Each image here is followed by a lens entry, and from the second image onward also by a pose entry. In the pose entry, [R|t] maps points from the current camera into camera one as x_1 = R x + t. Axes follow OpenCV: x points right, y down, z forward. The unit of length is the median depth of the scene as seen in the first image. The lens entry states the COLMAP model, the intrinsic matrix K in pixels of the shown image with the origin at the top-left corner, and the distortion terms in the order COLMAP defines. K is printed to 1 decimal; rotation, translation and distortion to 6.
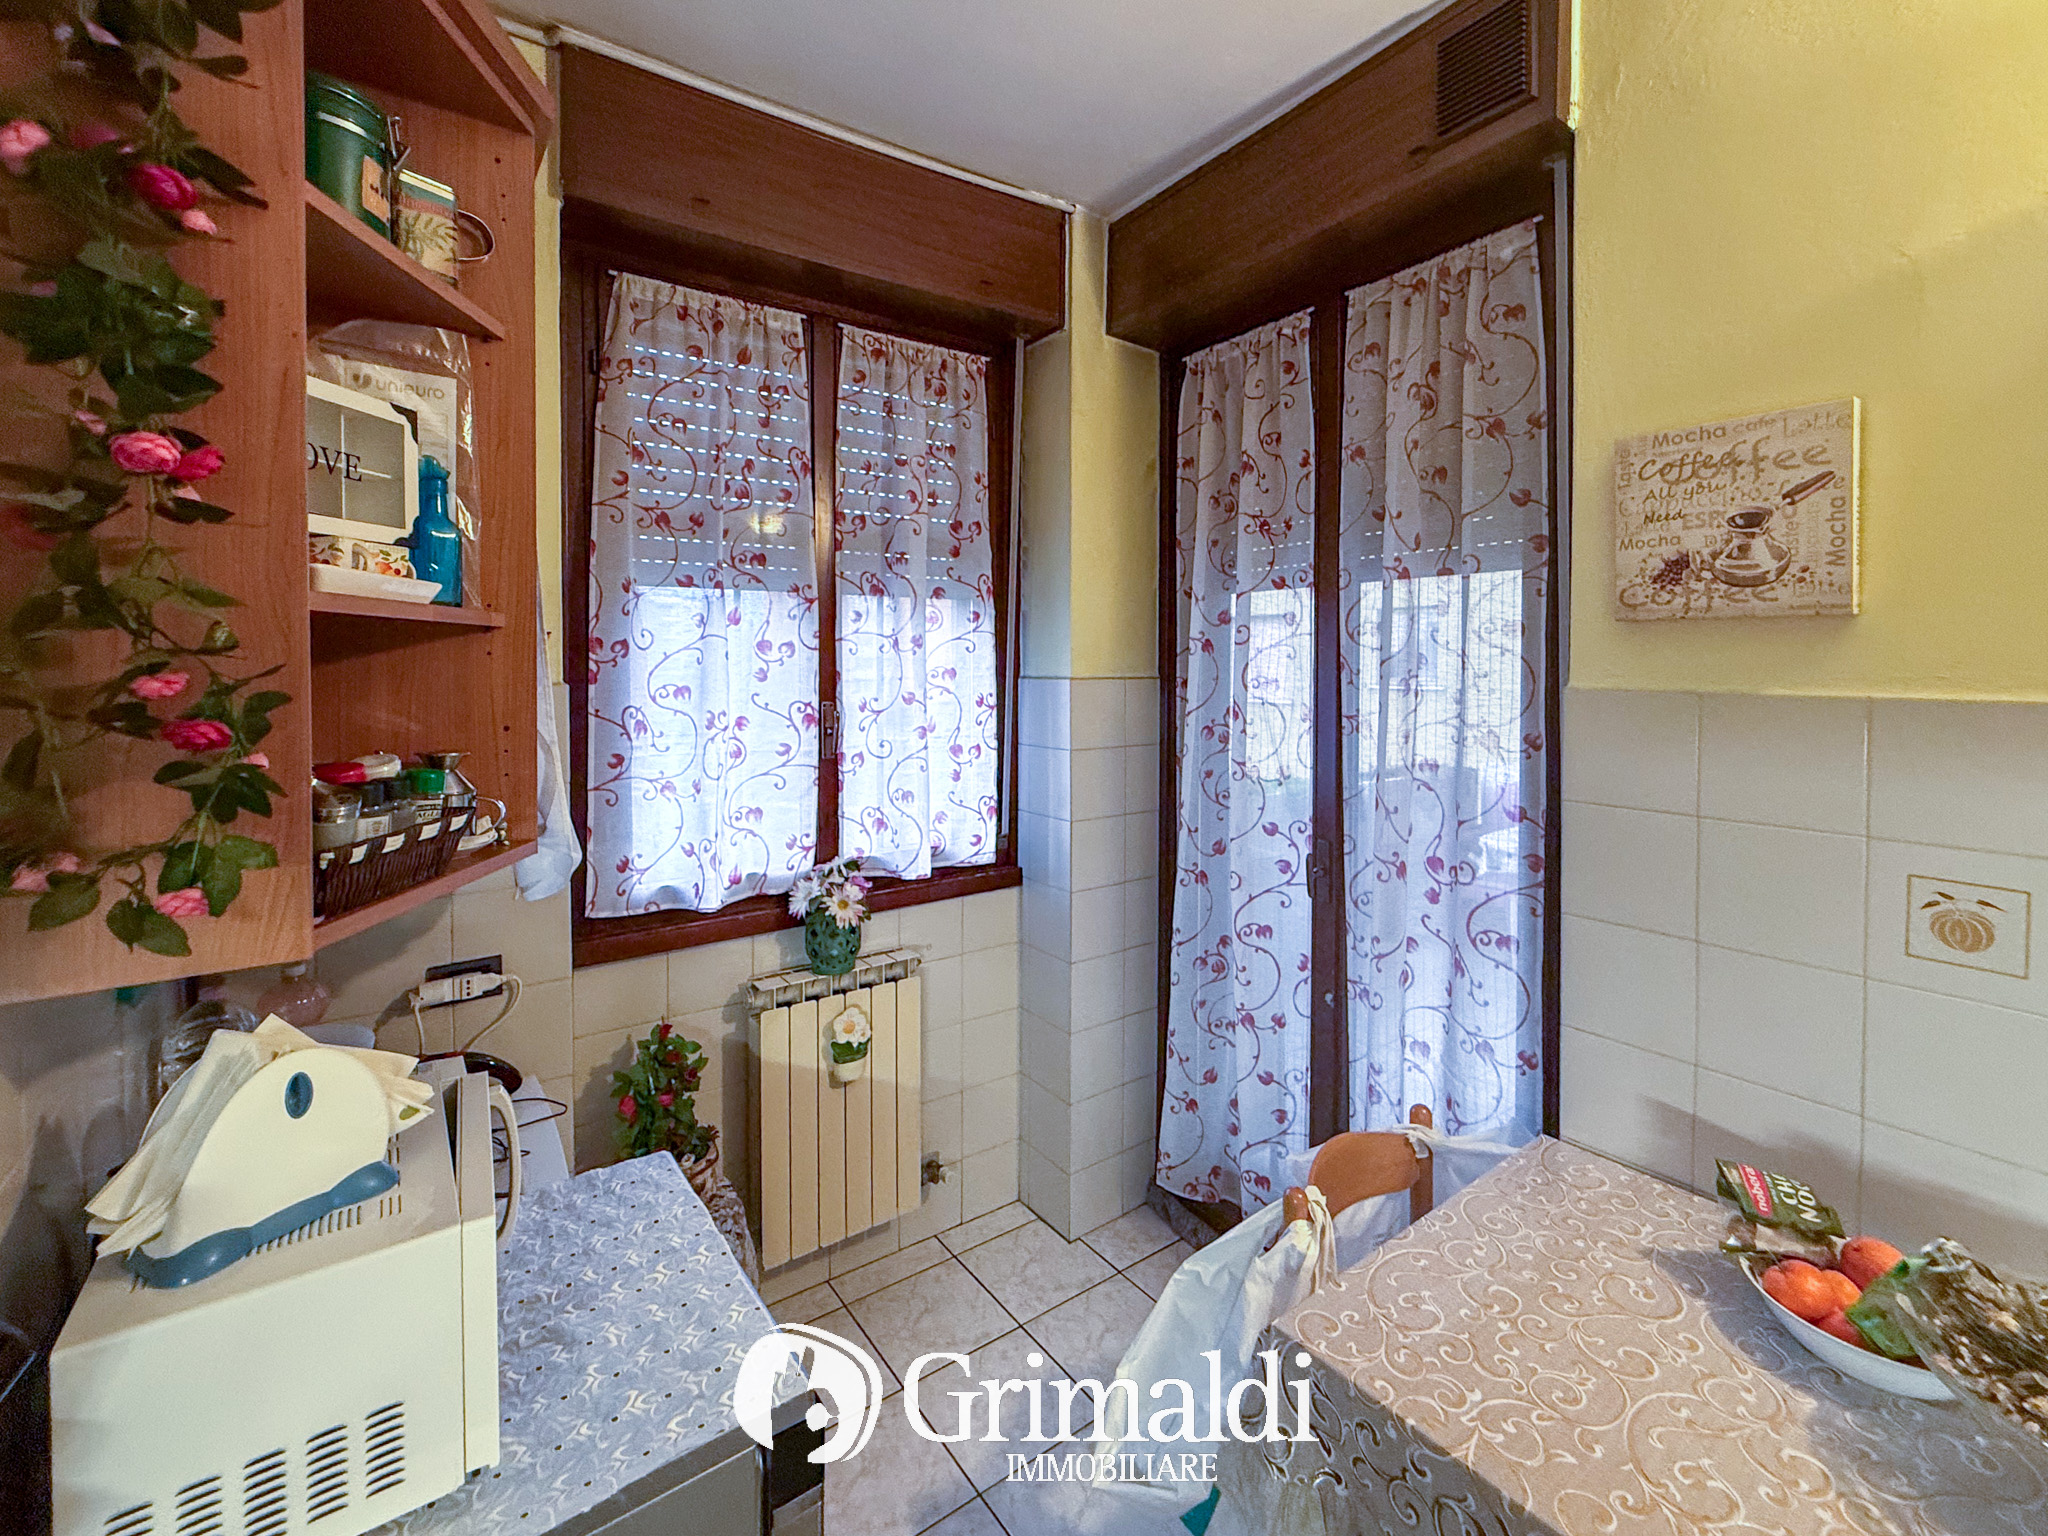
lens RADIAL K [[900.1, 0, 1062.3], [0, 900.1, 682.9], [0, 0, 1]] dist [-0.002489, -0.000077]
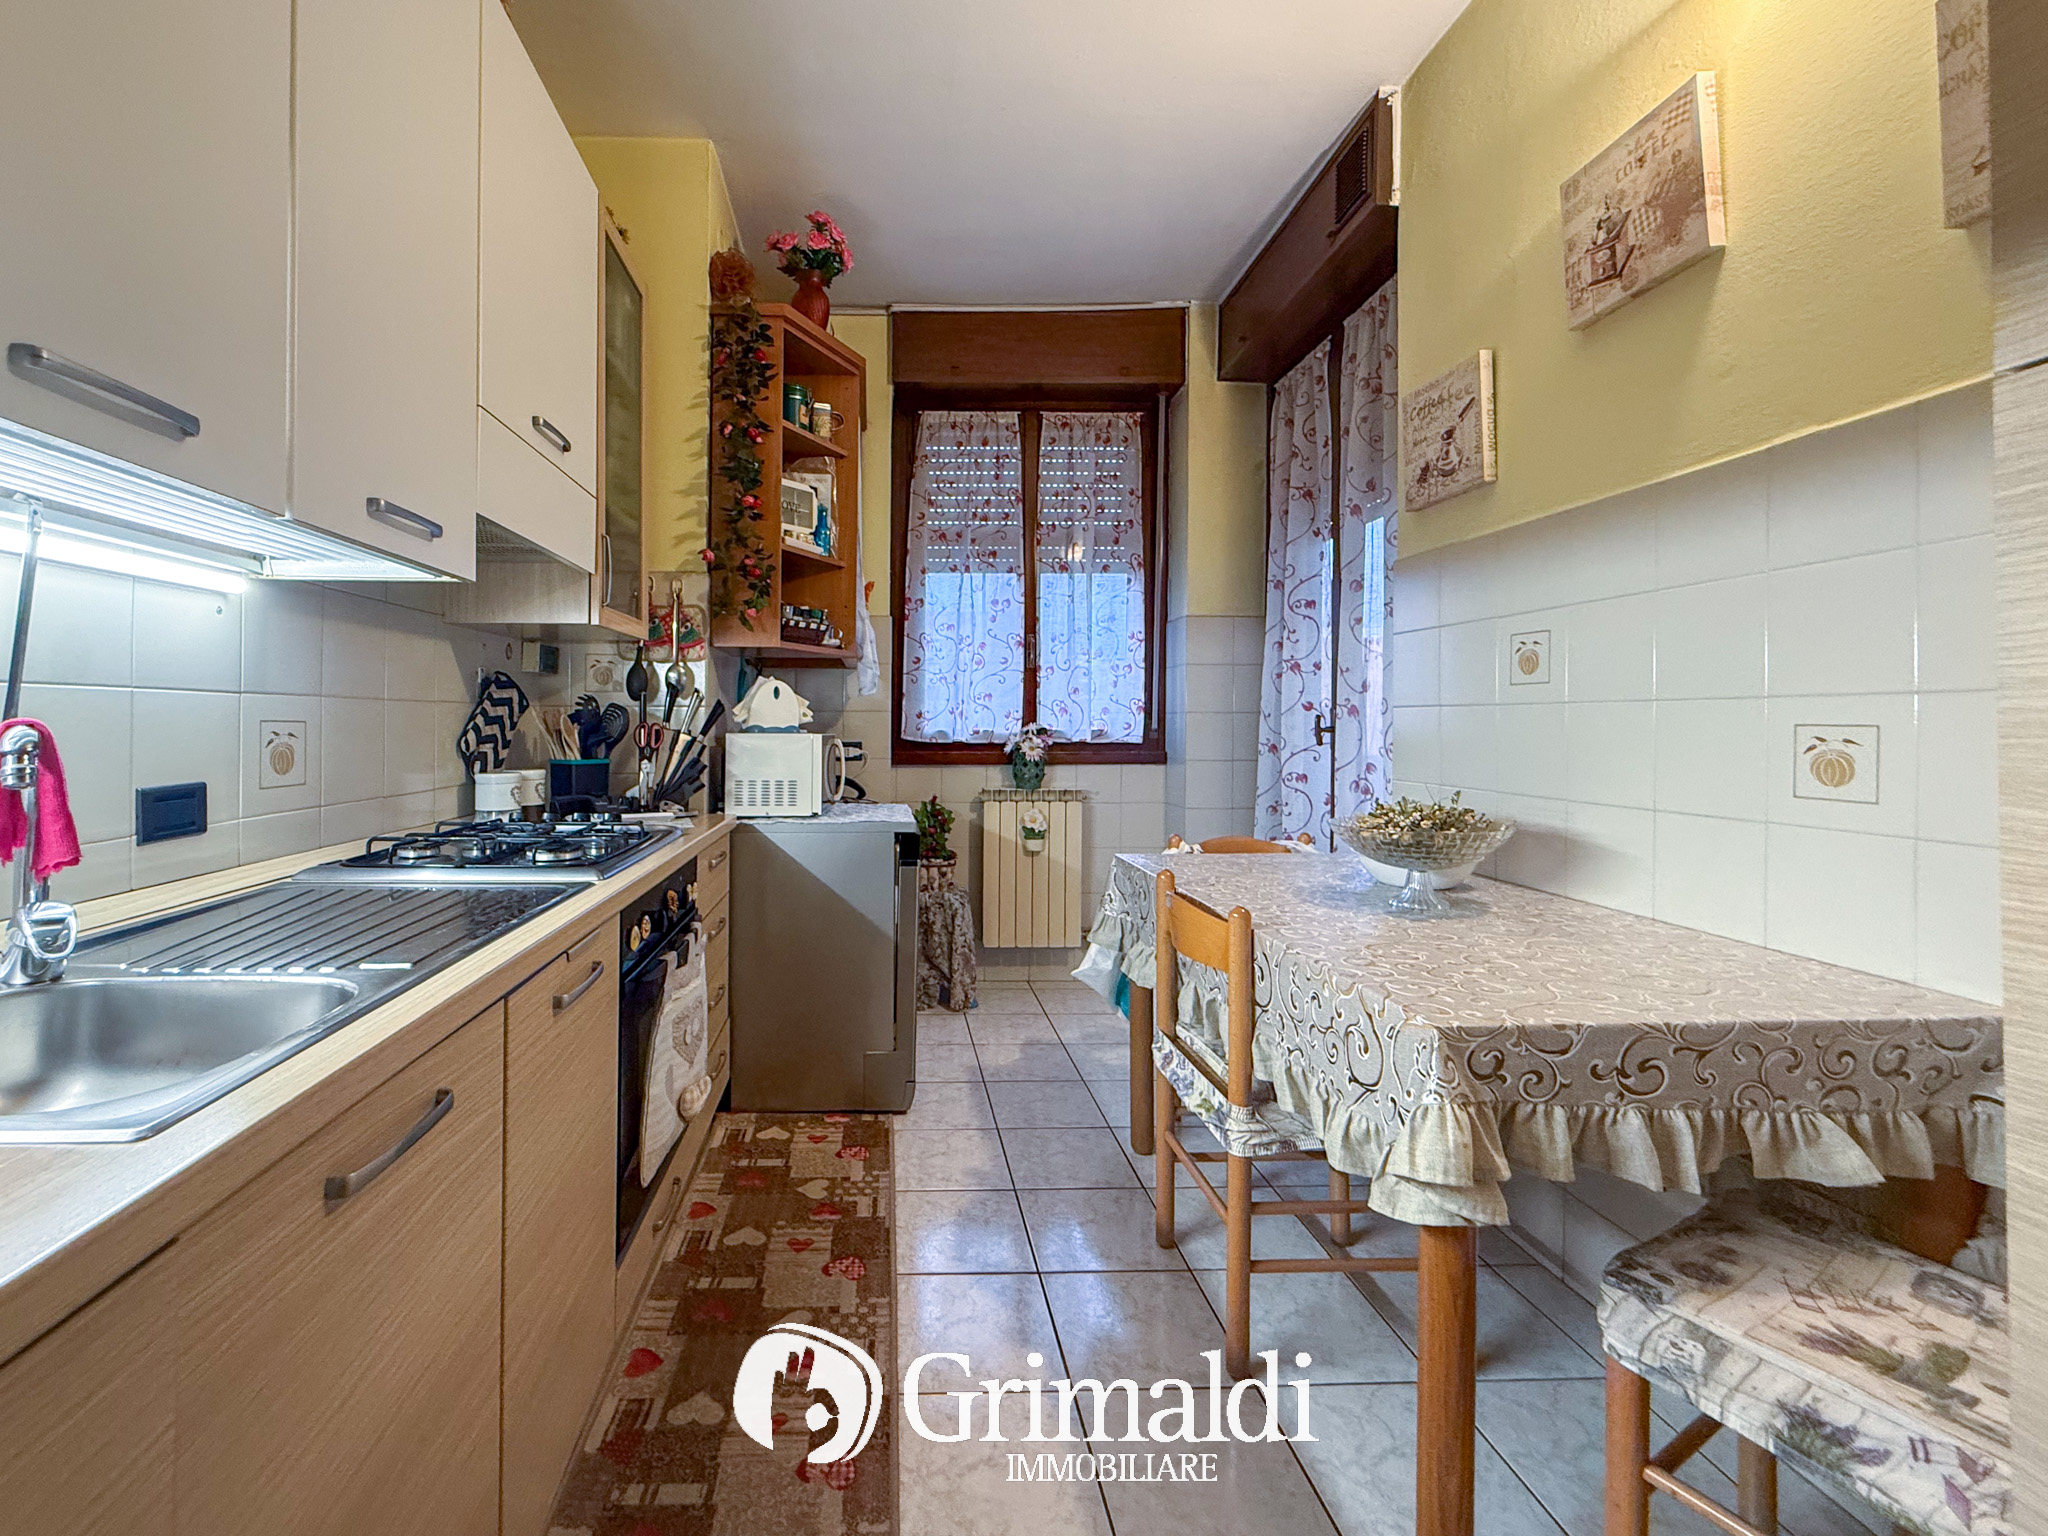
lens RADIAL K [[824.6, 0, 881.5], [0, 824.6, 713.7], [0, 0, 1]] dist [-0.000662, -0.000102]
pose [[0.805302, 0.011619, -0.592751, 0.491814], [-0.020038, 0.999770, -0.007627, 0.210899], [0.592526, 0.018019, 0.805350, -0.474495]]
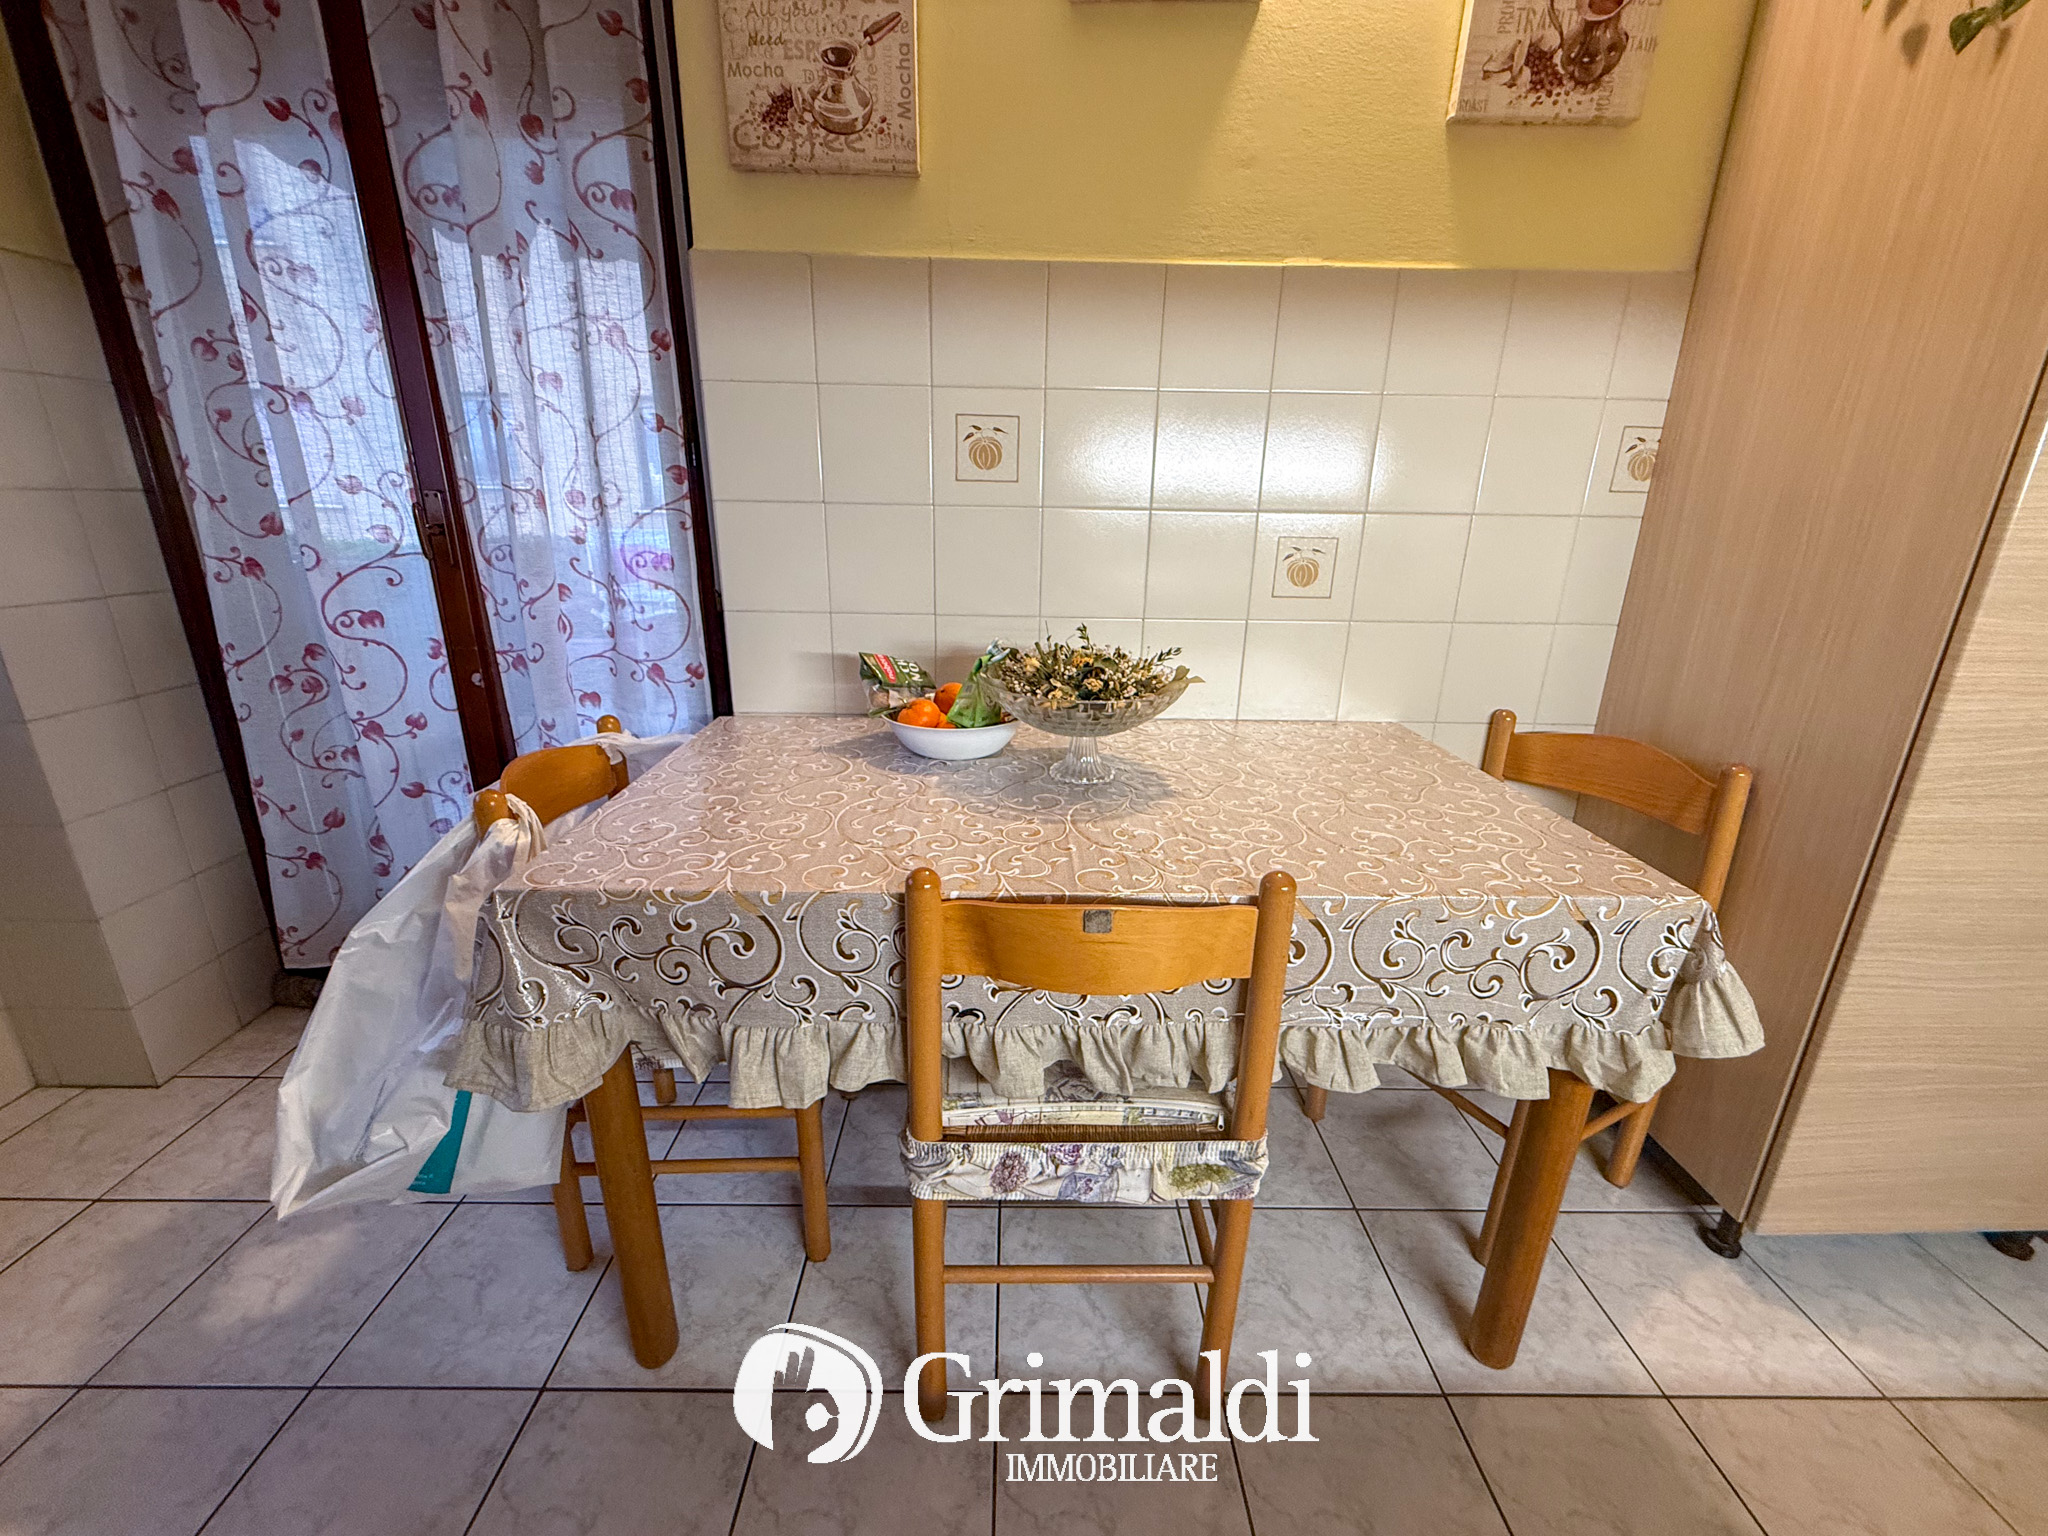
lens RADIAL K [[821.1, 0, 1032.0], [0, 821.1, 731.6], [0, 0, 1]] dist [-0.000567, -0.000029]
pose [[0.596263, -0.236025, 0.767308, -0.015181], [0.007130, 0.957323, 0.288933, 0.177796], [-0.802757, -0.166809, 0.572499, 0.080575]]
